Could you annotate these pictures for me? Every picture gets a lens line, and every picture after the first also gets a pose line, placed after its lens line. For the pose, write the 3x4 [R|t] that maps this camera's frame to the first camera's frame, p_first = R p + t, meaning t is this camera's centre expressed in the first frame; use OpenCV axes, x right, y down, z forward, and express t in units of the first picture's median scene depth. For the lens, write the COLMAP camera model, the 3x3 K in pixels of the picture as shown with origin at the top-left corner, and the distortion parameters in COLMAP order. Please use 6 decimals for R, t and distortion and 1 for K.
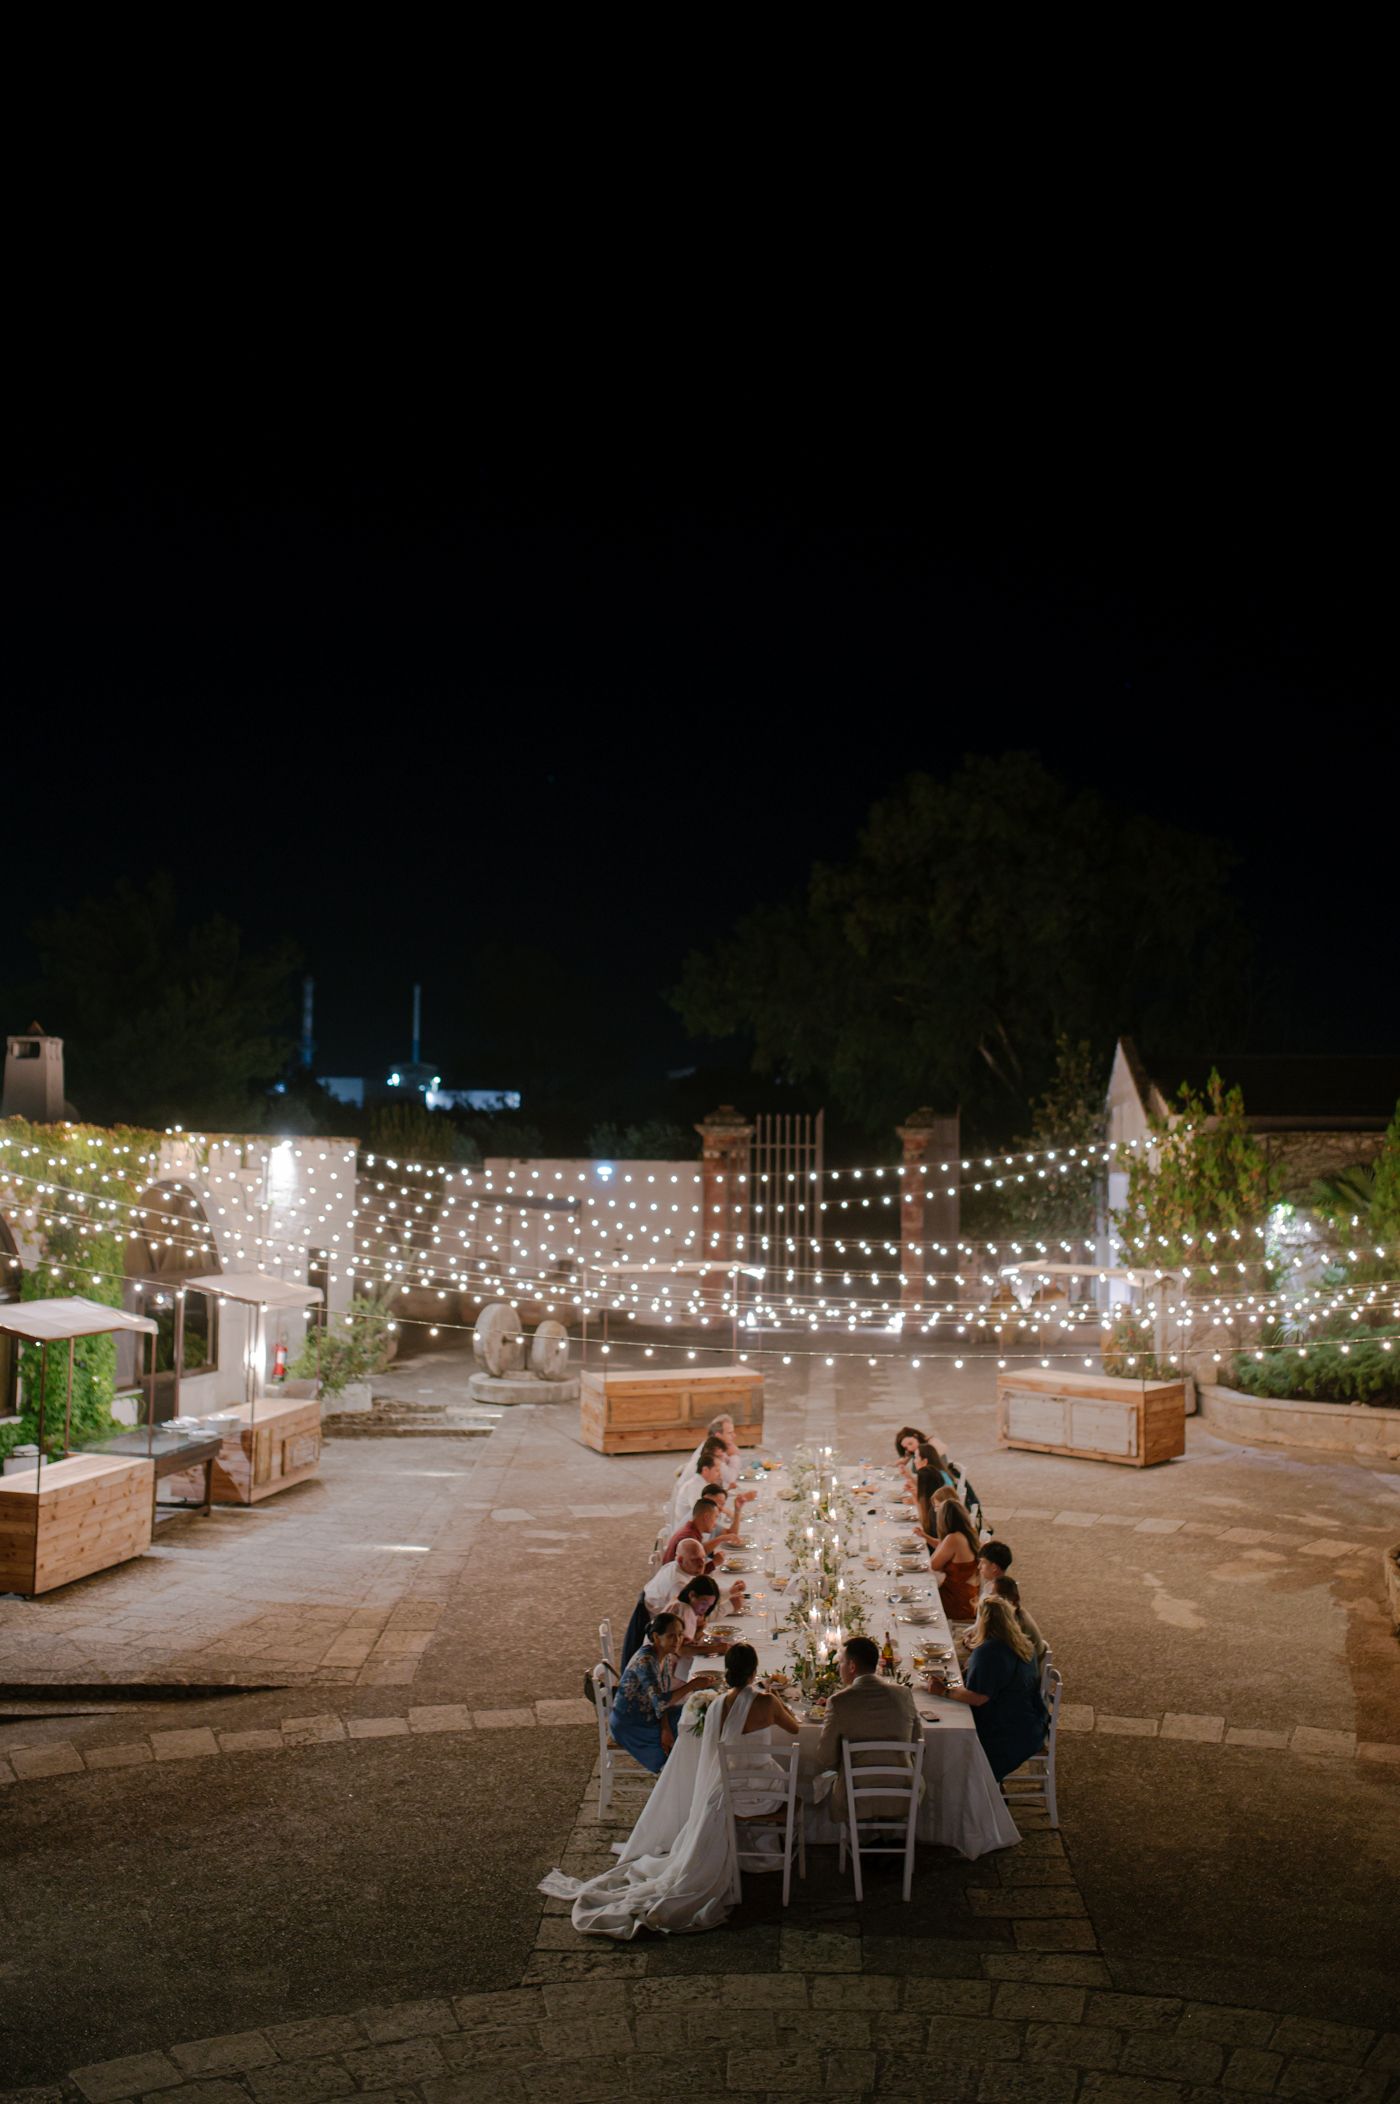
lens RADIAL K [[2234.6, 0, 700.0], [0, 2234.6, 1052.0], [0, 0, 1]] dist [-0.038285, 0.026761]
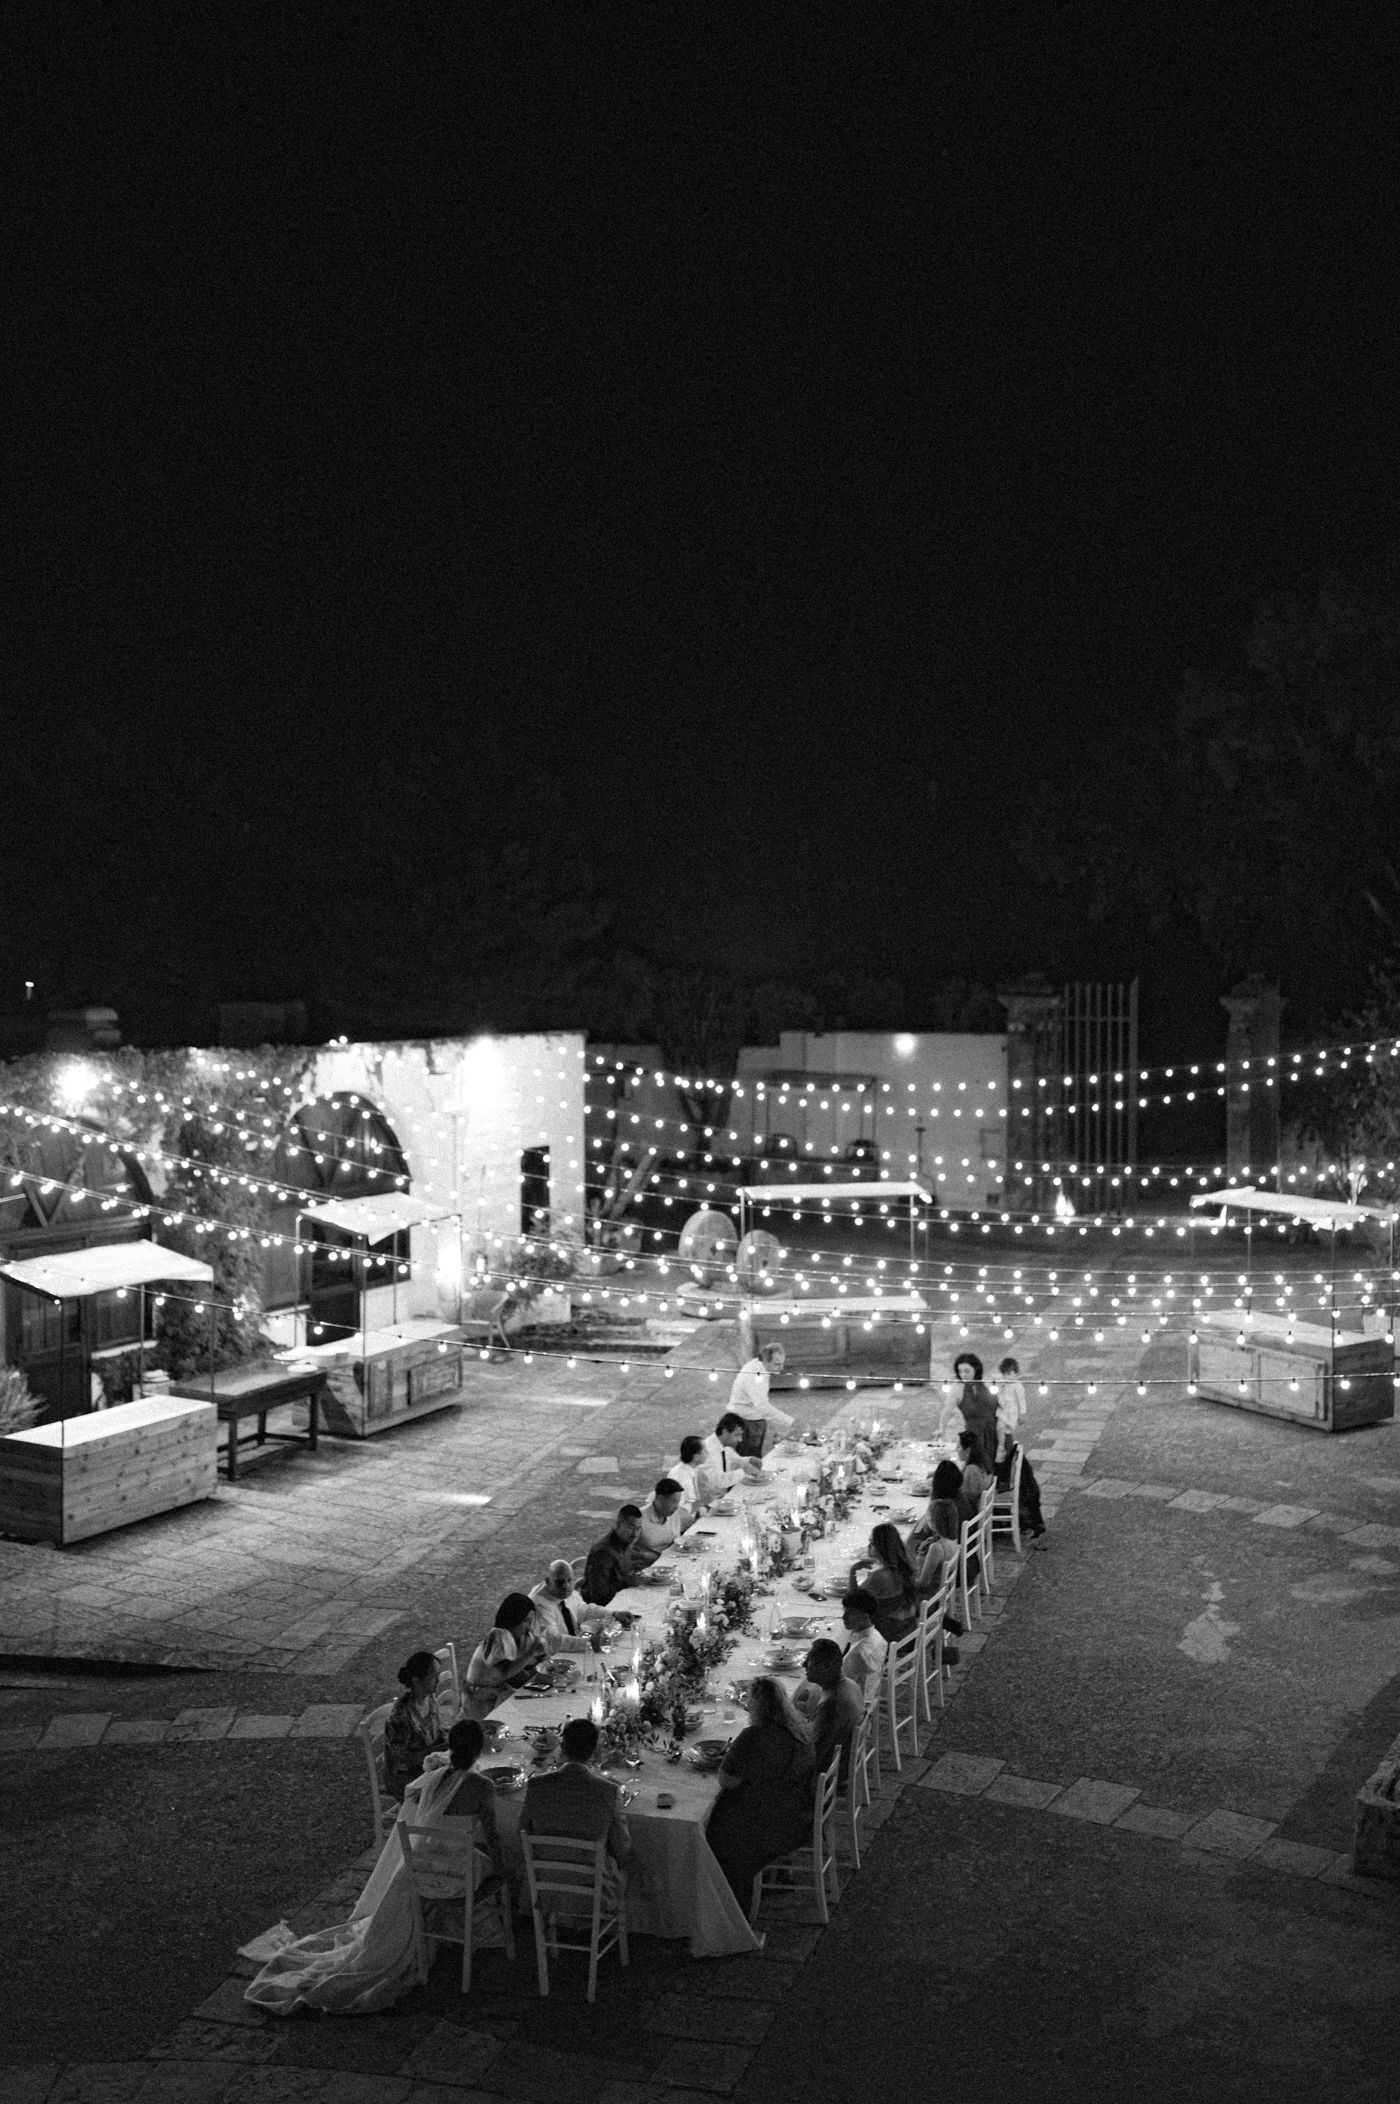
lens RADIAL K [[2377.9, 0, 700.0], [0, 2377.9, 1052.0], [0, 0, 1]] dist [-0.074137, 0.120691]
pose [[0.957821, 0.000600, -0.287364, 0.238999], [0.029023, 0.994682, 0.098815, -0.065331], [0.285896, -0.102987, 0.952710, 0.057942]]
